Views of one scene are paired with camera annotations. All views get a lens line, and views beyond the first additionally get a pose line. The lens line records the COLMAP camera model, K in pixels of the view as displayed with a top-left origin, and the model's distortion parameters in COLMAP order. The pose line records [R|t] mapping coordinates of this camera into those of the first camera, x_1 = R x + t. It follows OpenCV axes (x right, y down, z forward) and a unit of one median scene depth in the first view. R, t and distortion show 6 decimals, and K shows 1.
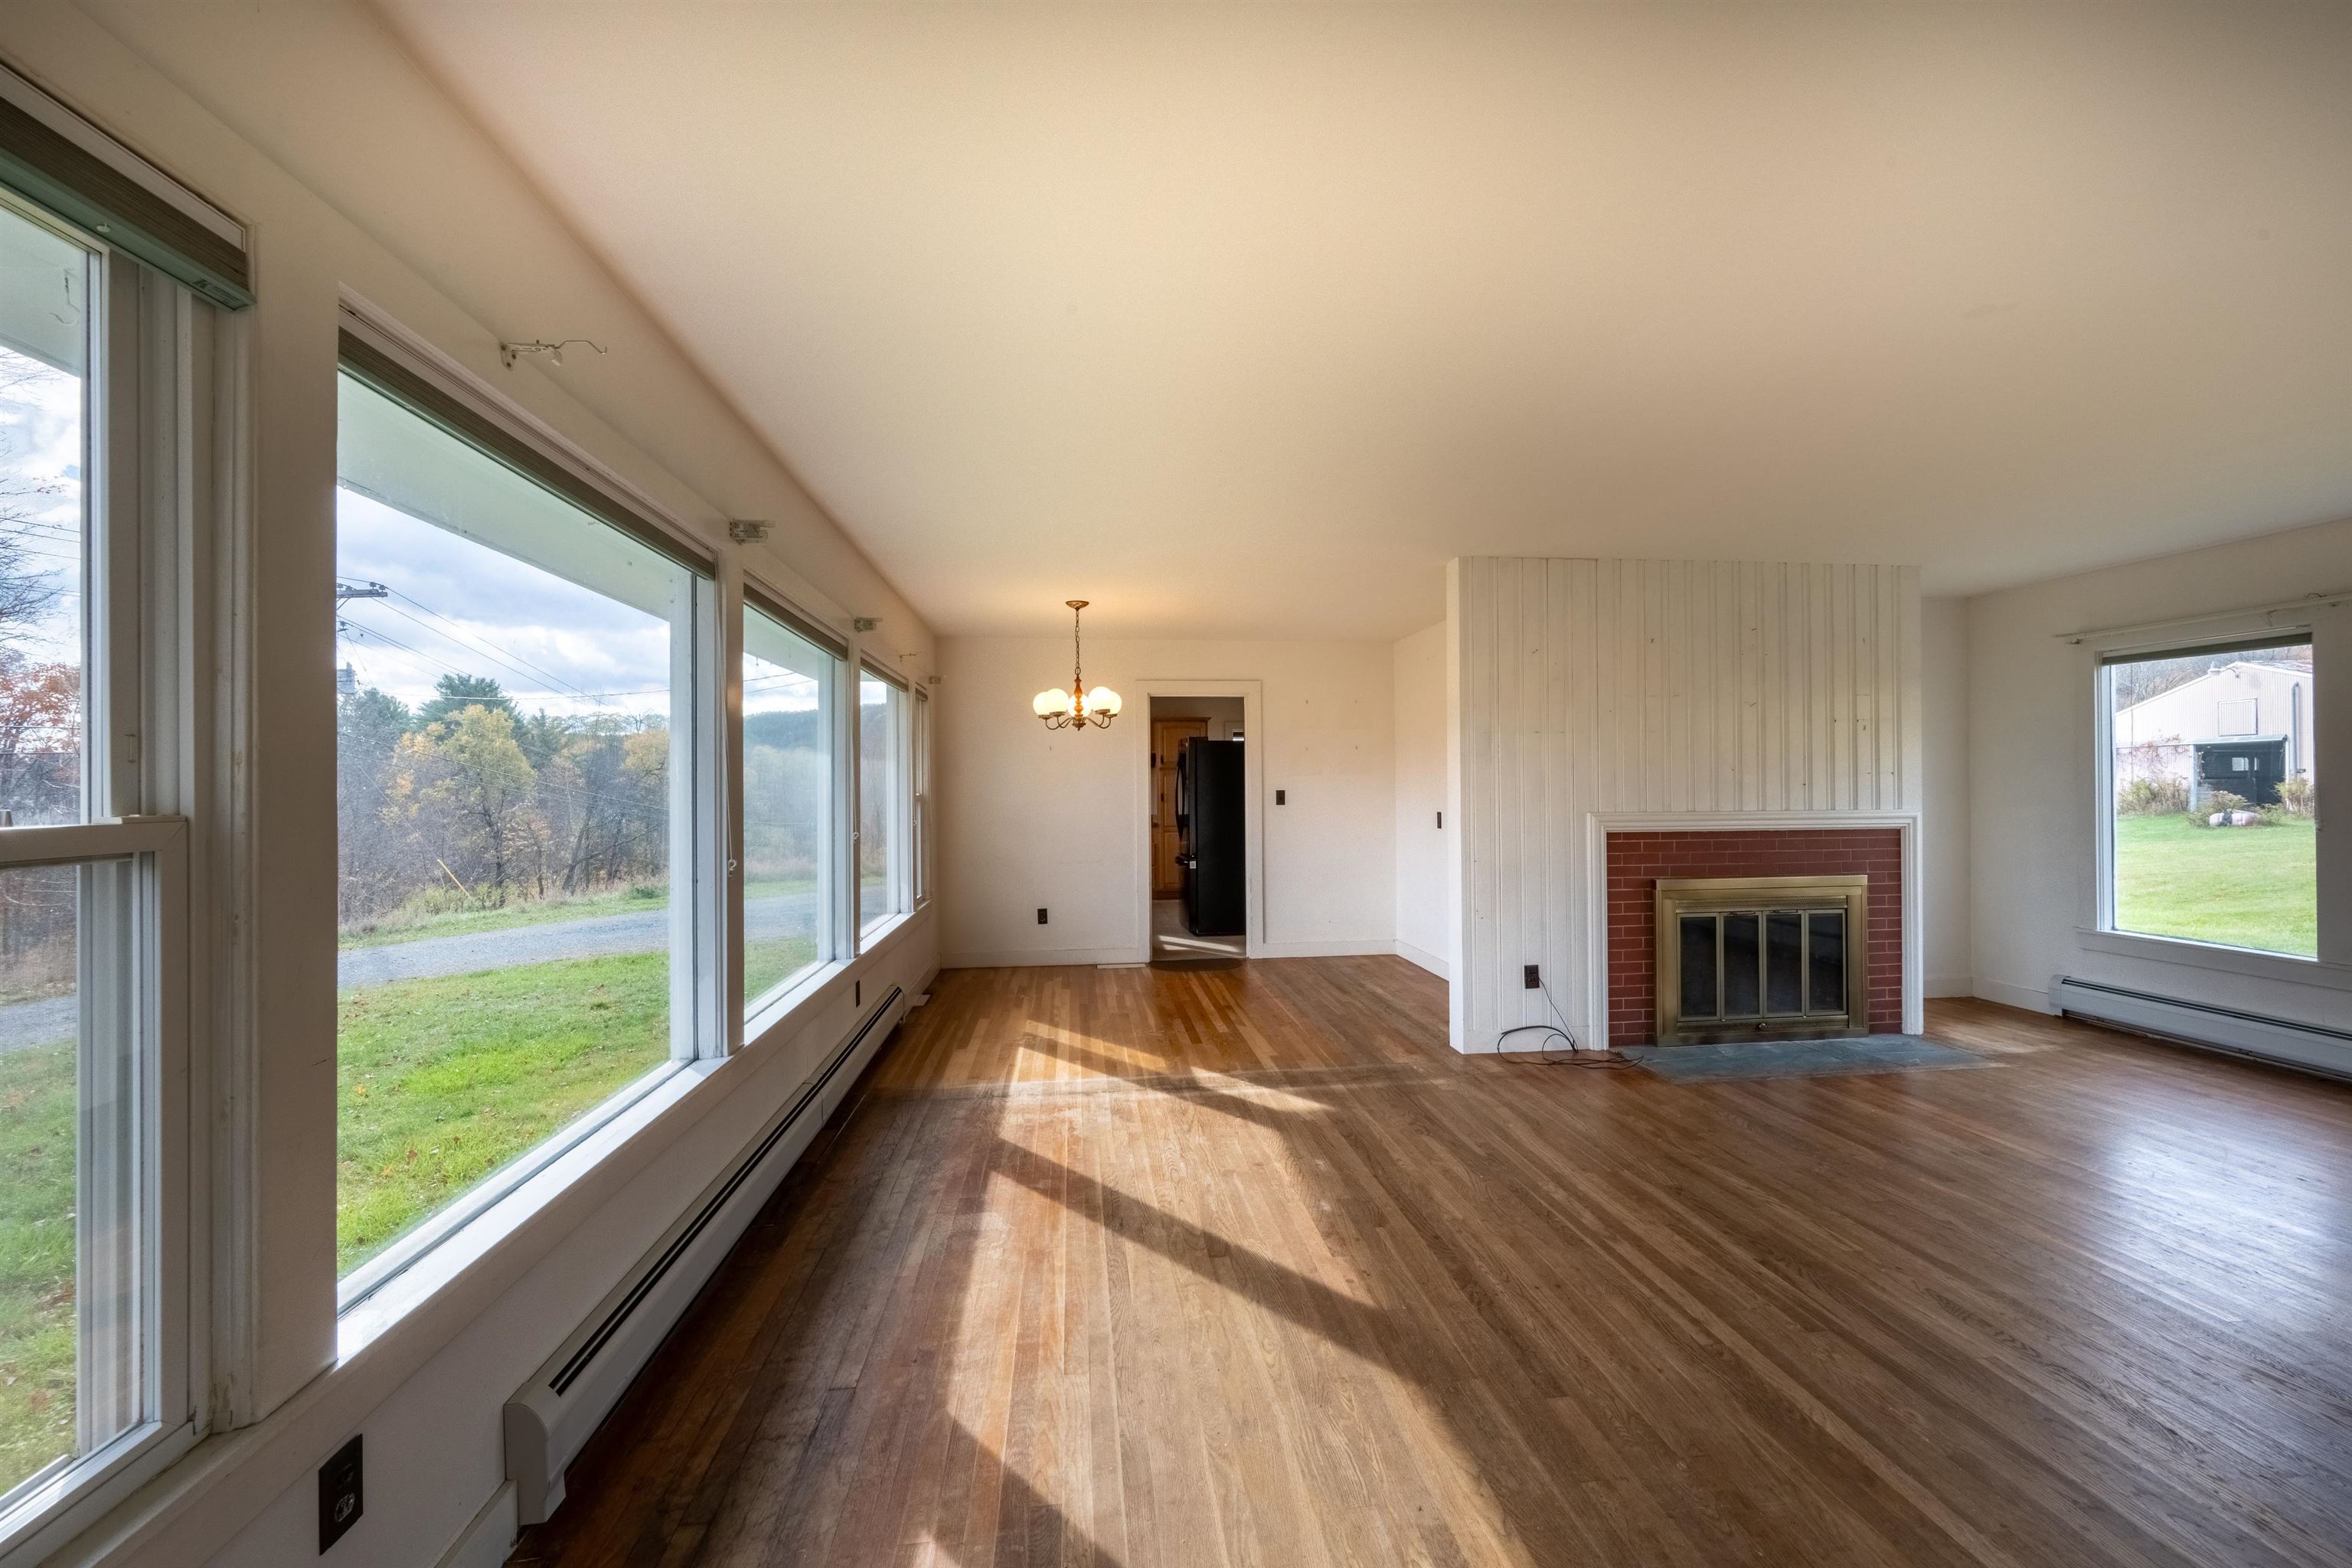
lens RADIAL K [[920.3, 0, 1182.8], [0, 920.3, 783.3], [0, 0, 1]] dist [-0.000756, 0.000499]
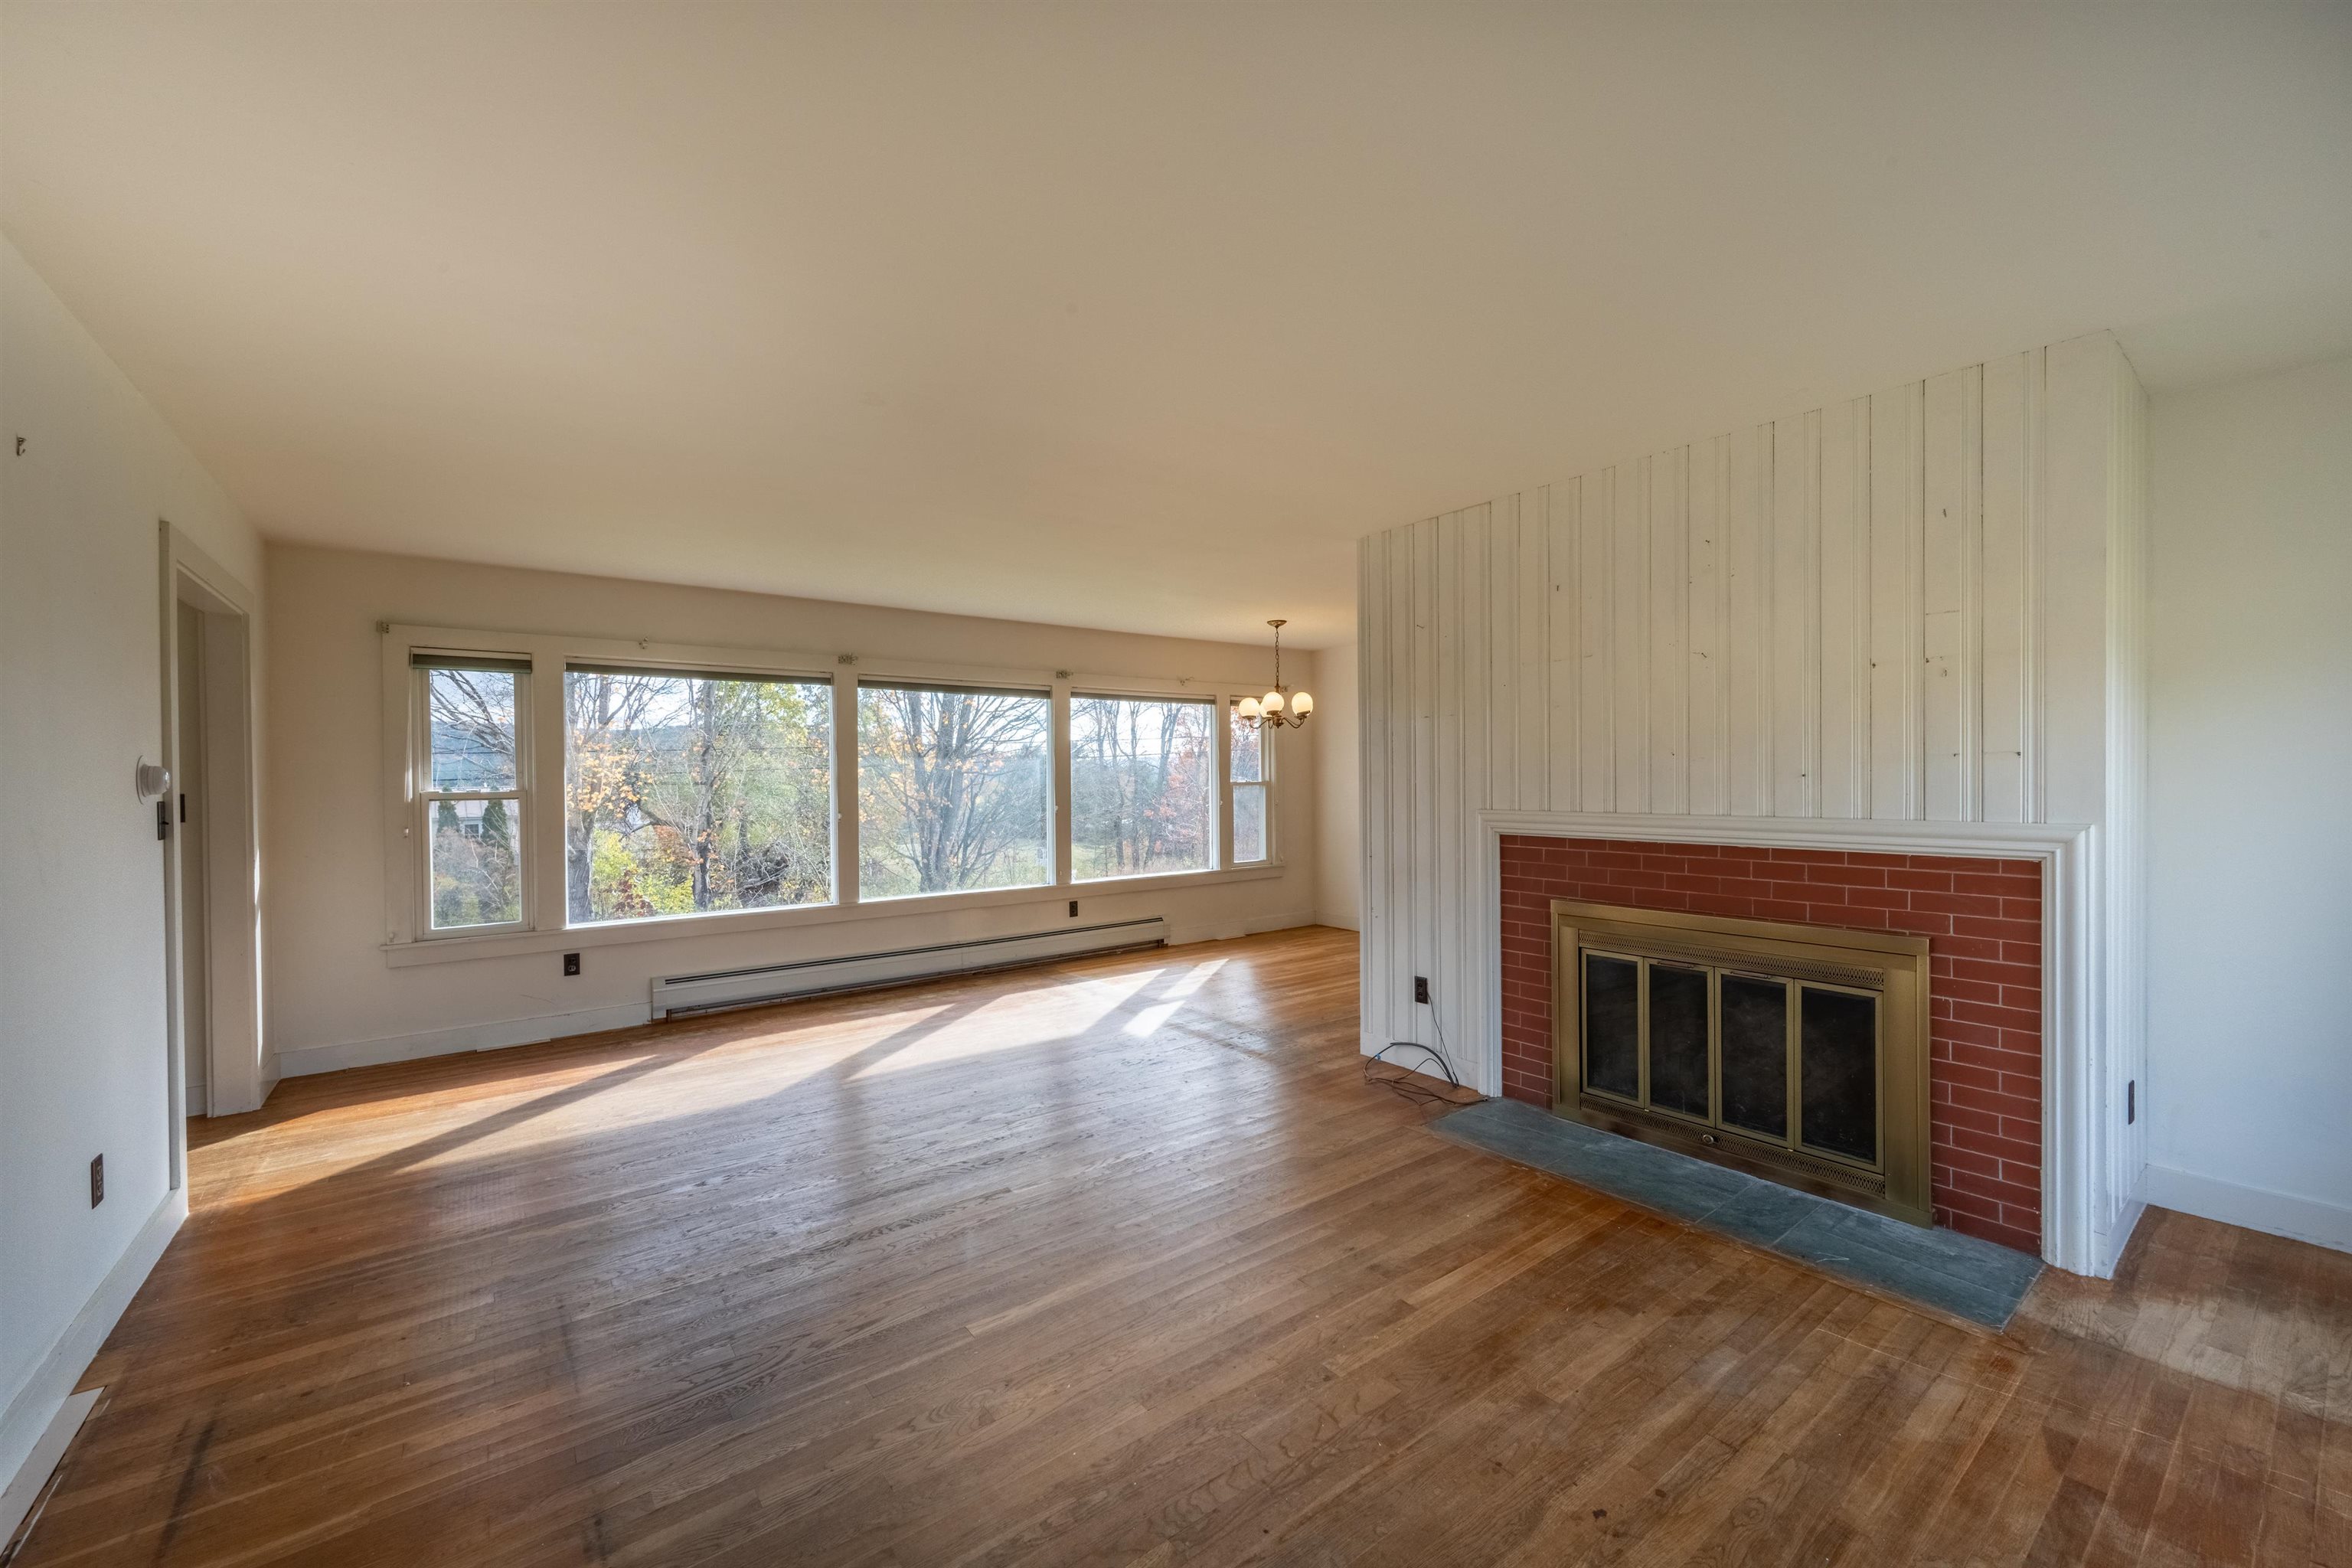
lens RADIAL K [[920.3, 0, 1182.8], [0, 920.3, 783.3], [0, 0, 1]] dist [-0.000756, 0.000499]
pose [[0.508168, 0.006912, -0.861230, 1.164316], [0.011796, 0.999818, 0.014984, -0.008729], [0.861177, -0.017773, 0.507994, 0.390870]]
